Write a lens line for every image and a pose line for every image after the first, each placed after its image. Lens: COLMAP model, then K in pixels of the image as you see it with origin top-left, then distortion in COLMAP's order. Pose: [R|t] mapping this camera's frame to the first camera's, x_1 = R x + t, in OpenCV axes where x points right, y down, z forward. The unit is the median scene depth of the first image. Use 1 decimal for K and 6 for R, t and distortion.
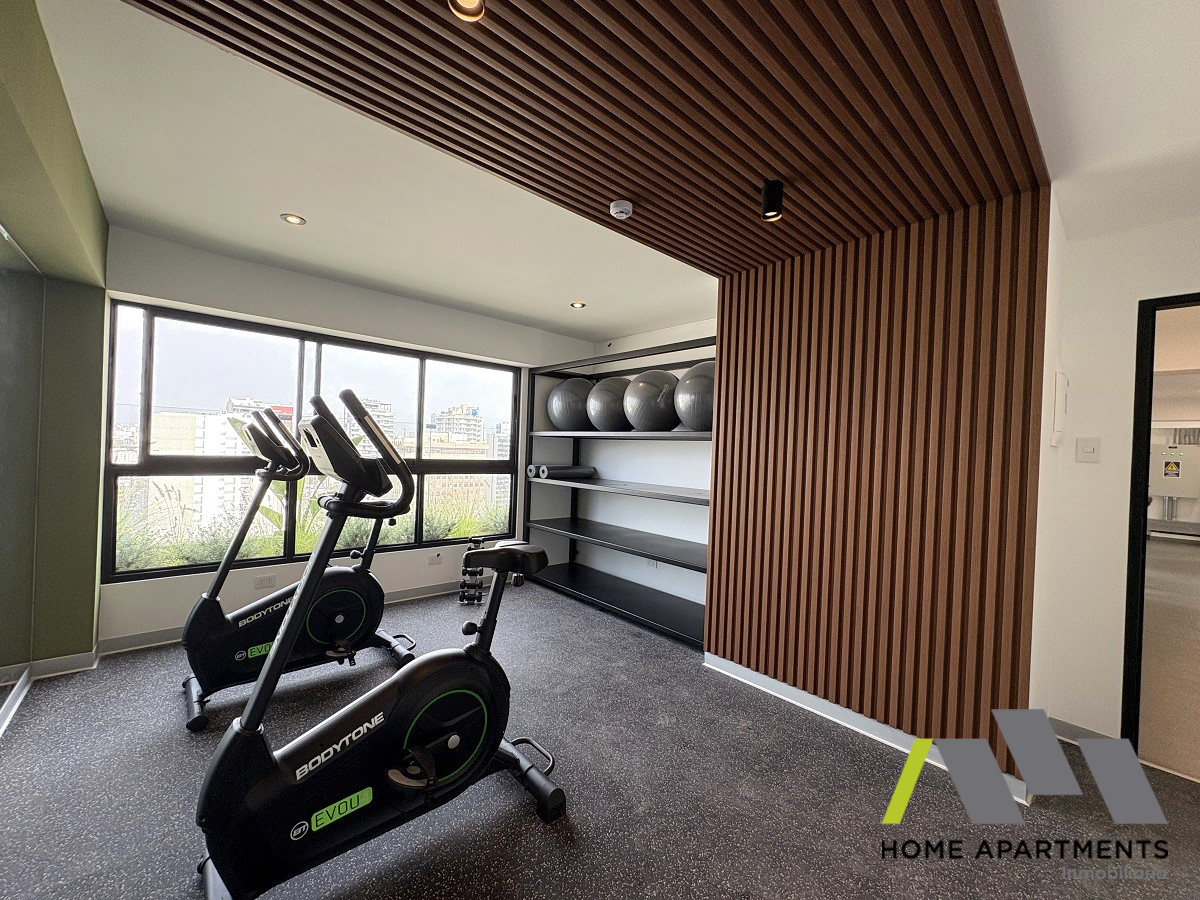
lens RADIAL K [[476.9, 0, 597.6], [0, 476.9, 452.4], [0, 0, 1]] dist [0.002290, 0.000130]
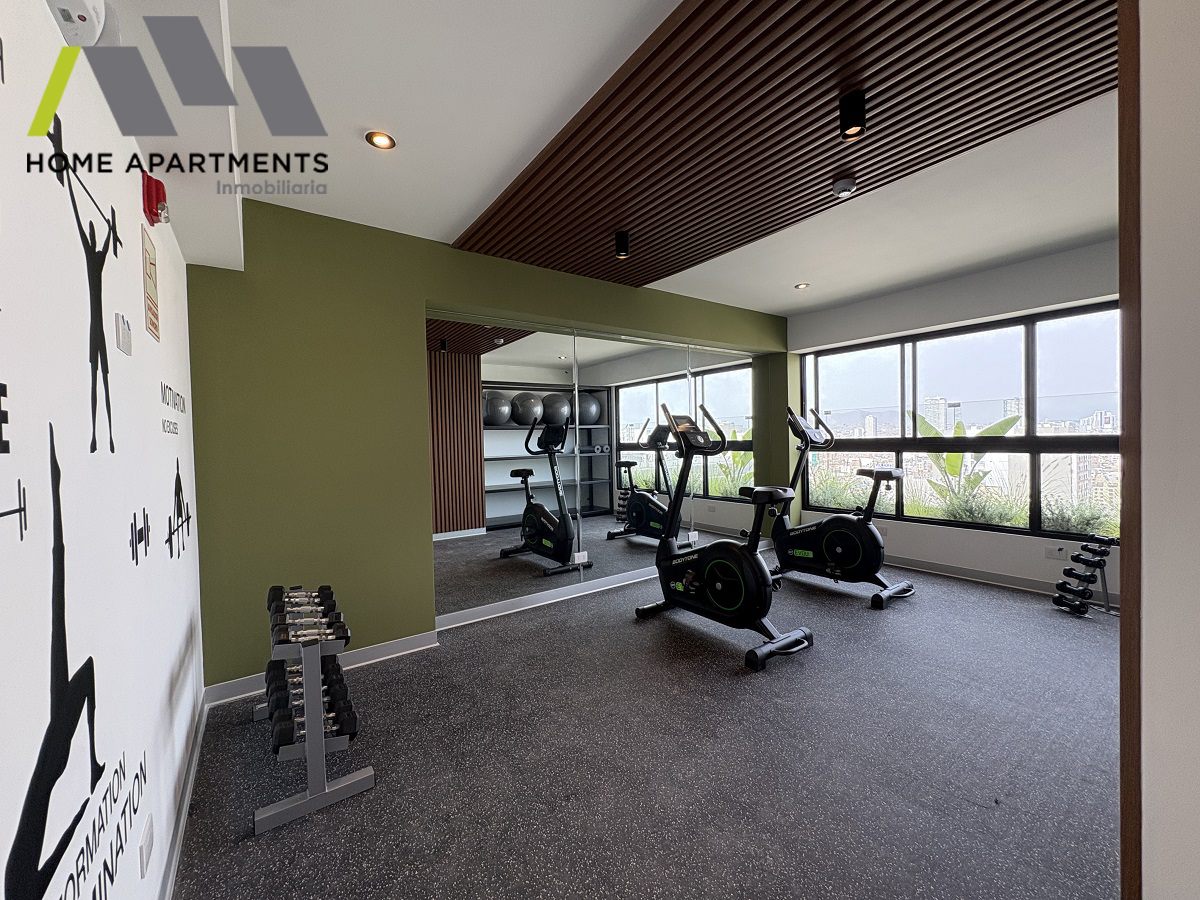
lens RADIAL K [[476.9, 0, 597.1], [0, 476.9, 447.8], [0, 0, 1]] dist [0.002290, 0.000130]
pose [[-0.104582, -0.008548, -0.994480, 0.696115], [0.016003, 0.999819, -0.010277, 0.036632], [0.994388, -0.016990, -0.104426, 0.324576]]
